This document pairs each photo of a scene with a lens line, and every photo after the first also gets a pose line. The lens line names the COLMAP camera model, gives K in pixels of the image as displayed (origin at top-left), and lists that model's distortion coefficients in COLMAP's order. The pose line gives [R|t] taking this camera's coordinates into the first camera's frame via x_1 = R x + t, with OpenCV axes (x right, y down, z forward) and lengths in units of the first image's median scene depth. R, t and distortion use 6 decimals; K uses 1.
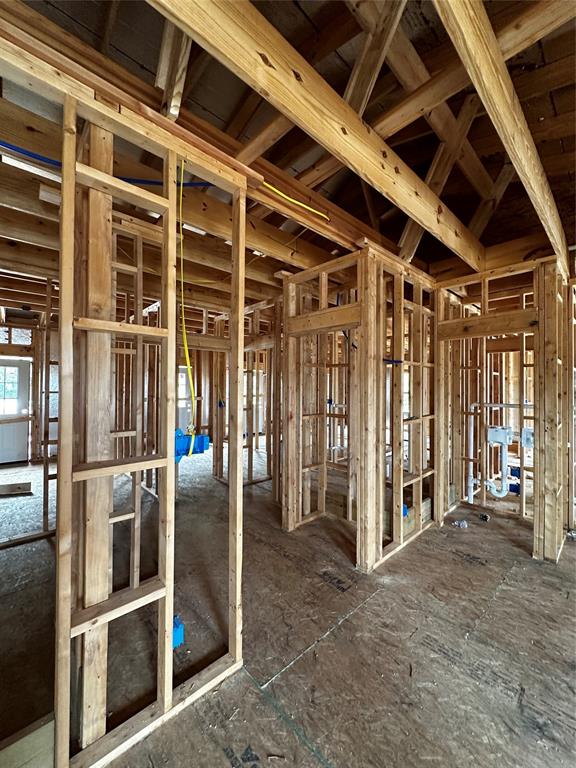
lens RADIAL K [[305.4, 0, 288.0], [0, 305.4, 384.0], [0, 0, 1]] dist [0.000504, -0.000395]
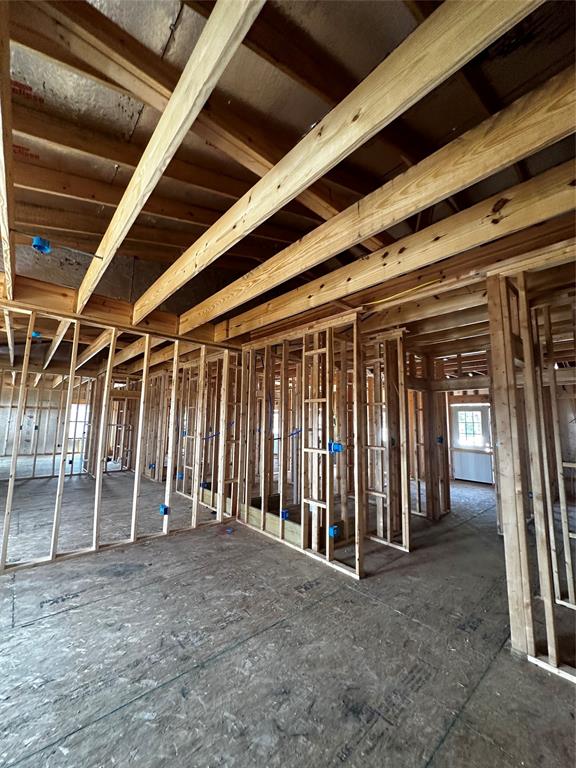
lens RADIAL K [[305.4, 0, 288.0], [0, 305.4, 384.0], [0, 0, 1]] dist [0.000504, -0.000395]
pose [[-0.030003, -0.130634, -0.990977, 1.383453], [-0.006661, 0.991427, -0.130492, 0.022644], [0.999528, 0.002686, -0.030616, 0.500102]]
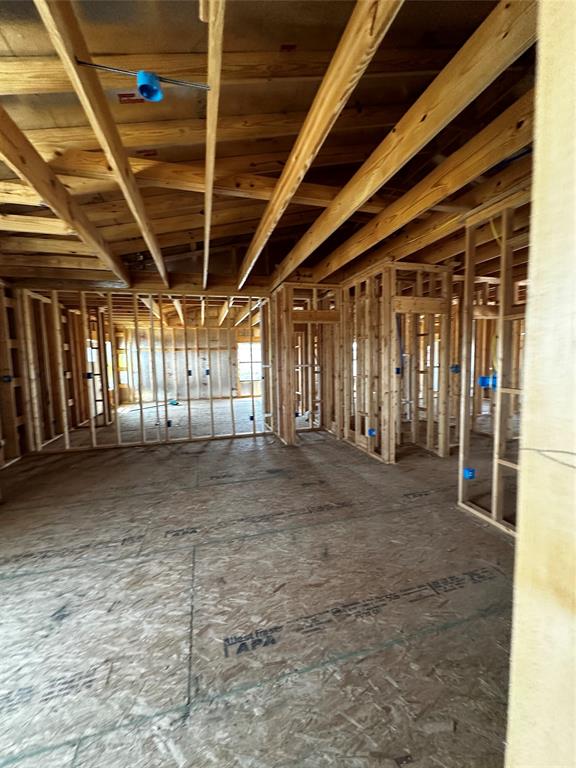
lens RADIAL K [[311.5, 0, 288.0], [0, 311.5, 384.0], [0, 0, 1]] dist [0.024099, -0.000094]
pose [[-0.459403, 0.073547, -0.885178, 1.175160], [0.026577, 0.997258, 0.069066, 0.021836], [0.887830, 0.008203, -0.460098, 0.327588]]
